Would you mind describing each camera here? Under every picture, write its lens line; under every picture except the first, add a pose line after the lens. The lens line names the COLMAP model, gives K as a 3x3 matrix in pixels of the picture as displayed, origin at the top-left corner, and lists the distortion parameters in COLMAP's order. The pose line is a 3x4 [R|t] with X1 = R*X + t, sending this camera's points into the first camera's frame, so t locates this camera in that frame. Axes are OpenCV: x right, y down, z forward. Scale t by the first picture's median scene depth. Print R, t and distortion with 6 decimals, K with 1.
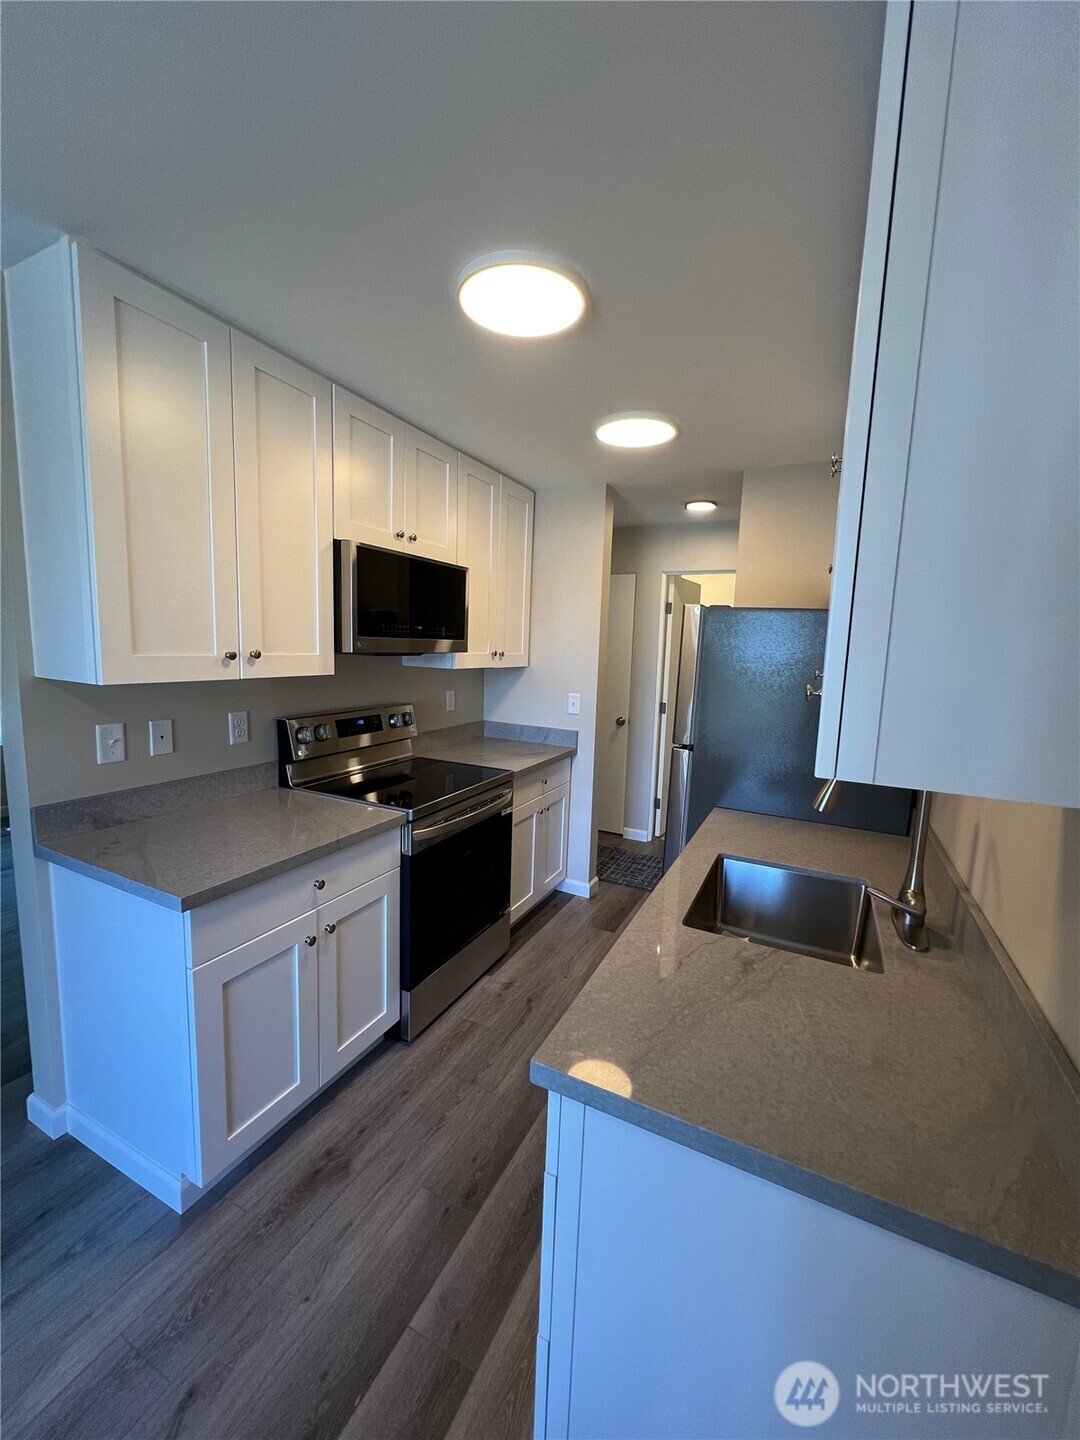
lens RADIAL K [[573.3, 0, 538.9], [0, 573.3, 720.0], [0, 0, 1]] dist [-0.002999, 0.000735]
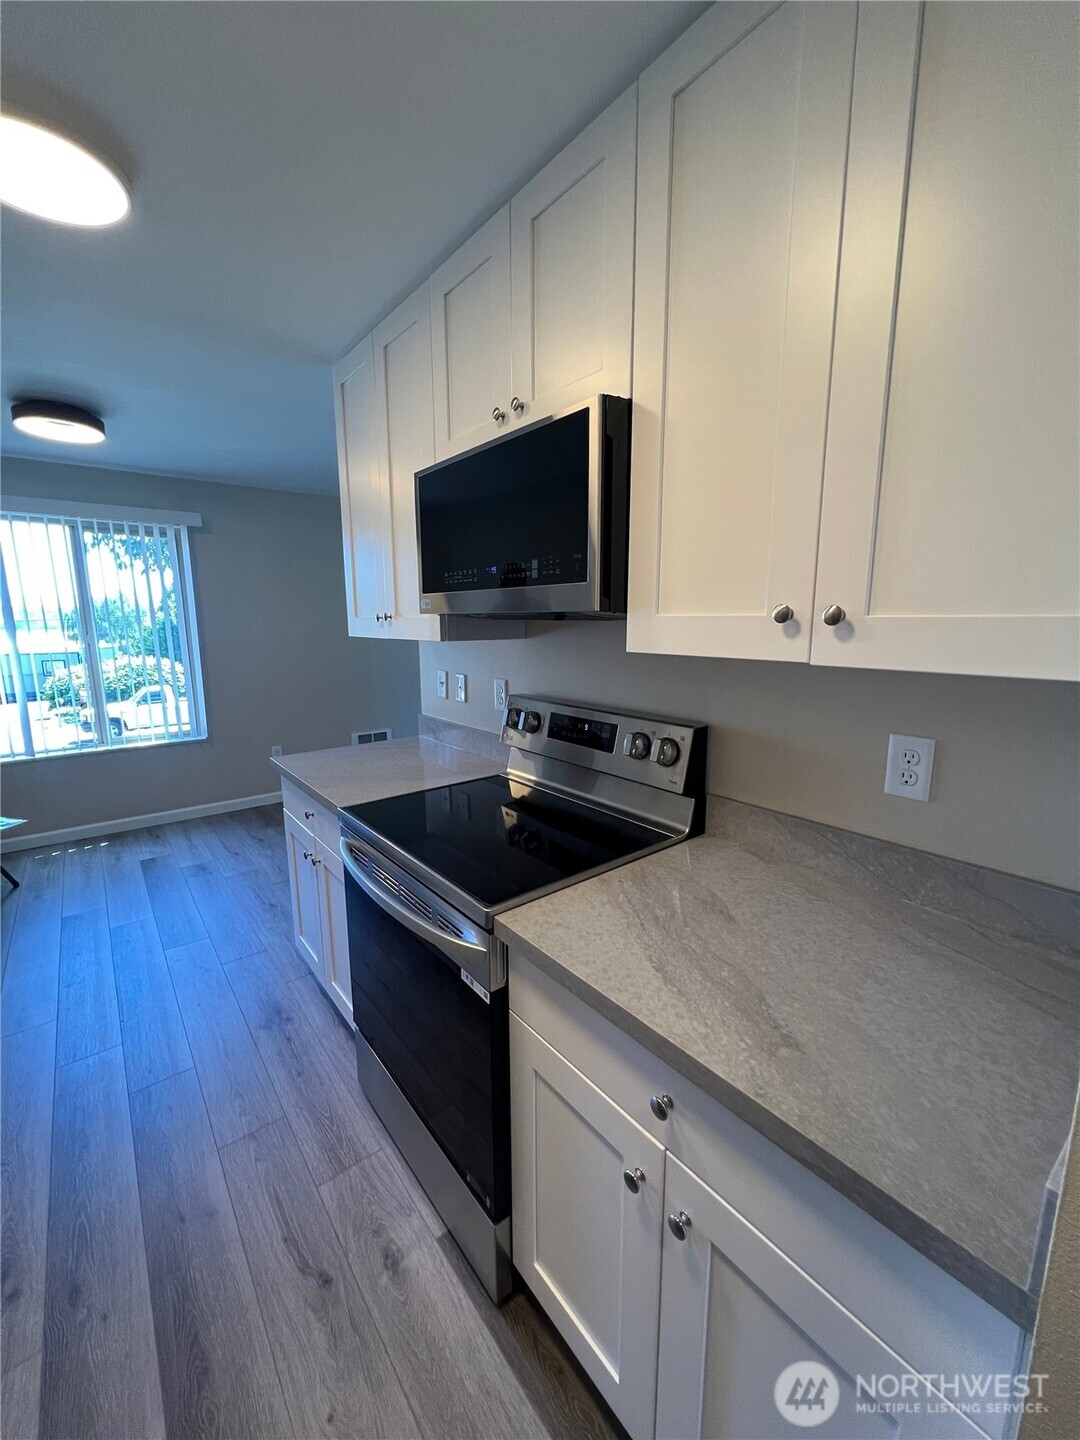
lens RADIAL K [[573.3, 0, 541.0], [0, 573.3, 718.2], [0, 0, 1]] dist [-0.002999, 0.000735]
pose [[-0.419852, 0.123140, -0.899200, 0.380551], [-0.132023, 0.971928, 0.194743, -0.164811], [0.897939, 0.200478, -0.391809, 1.597448]]
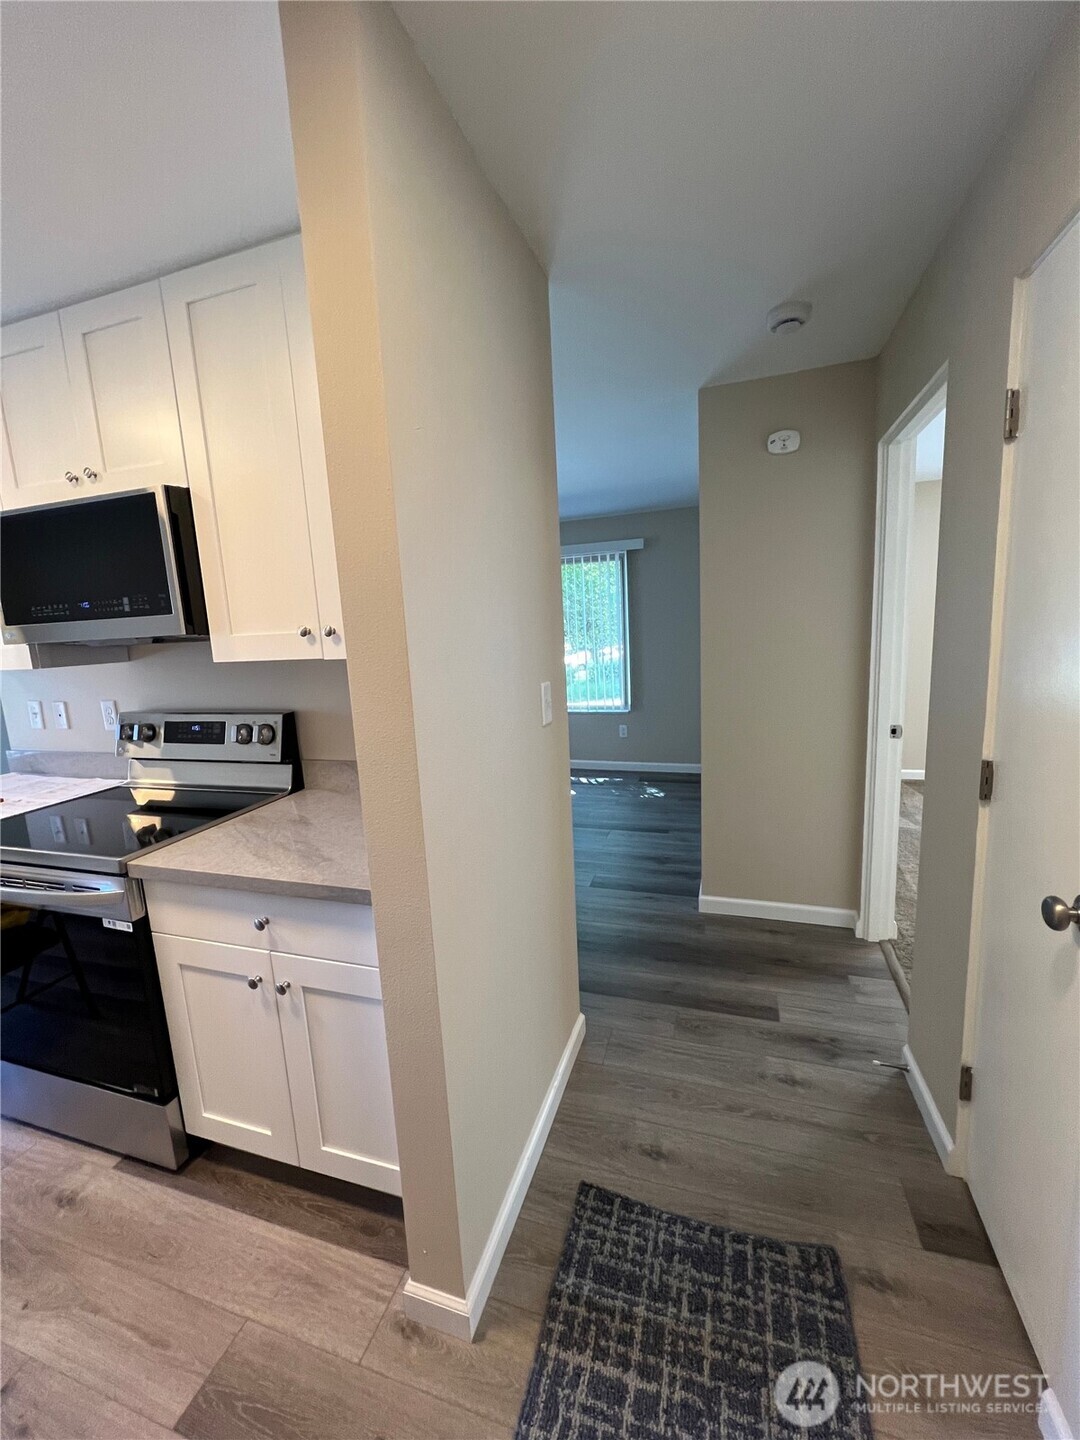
lens RADIAL K [[573.3, 0, 541.7], [0, 573.3, 719.1], [0, 0, 1]] dist [-0.002999, 0.000735]
pose [[0.149249, 0.118345, -0.981692, 0.708675], [-0.077752, 0.991142, 0.107663, -0.173015], [0.985738, 0.060260, 0.157128, 1.778599]]
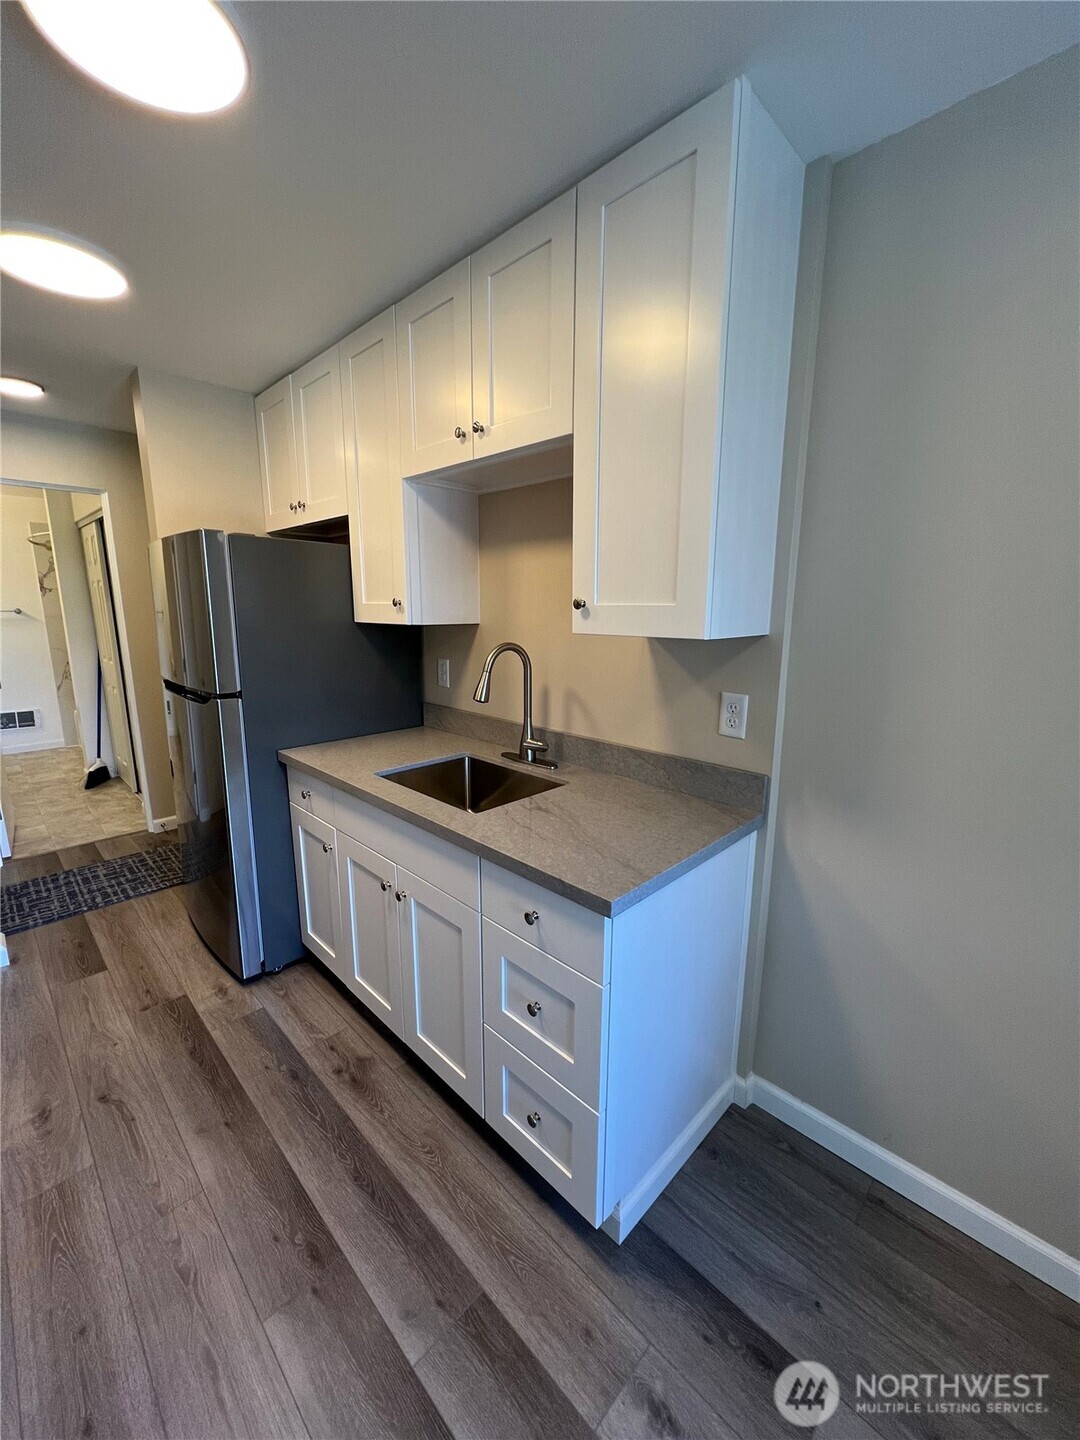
lens RADIAL K [[573.3, 0, 541.7], [0, 573.3, 718.6], [0, 0, 1]] dist [-0.002999, 0.000735]
pose [[0.311205, -0.219996, 0.924529, -0.489752], [0.132214, 0.973399, 0.187120, -0.023388], [-0.941101, 0.064003, 0.332013, 0.301388]]
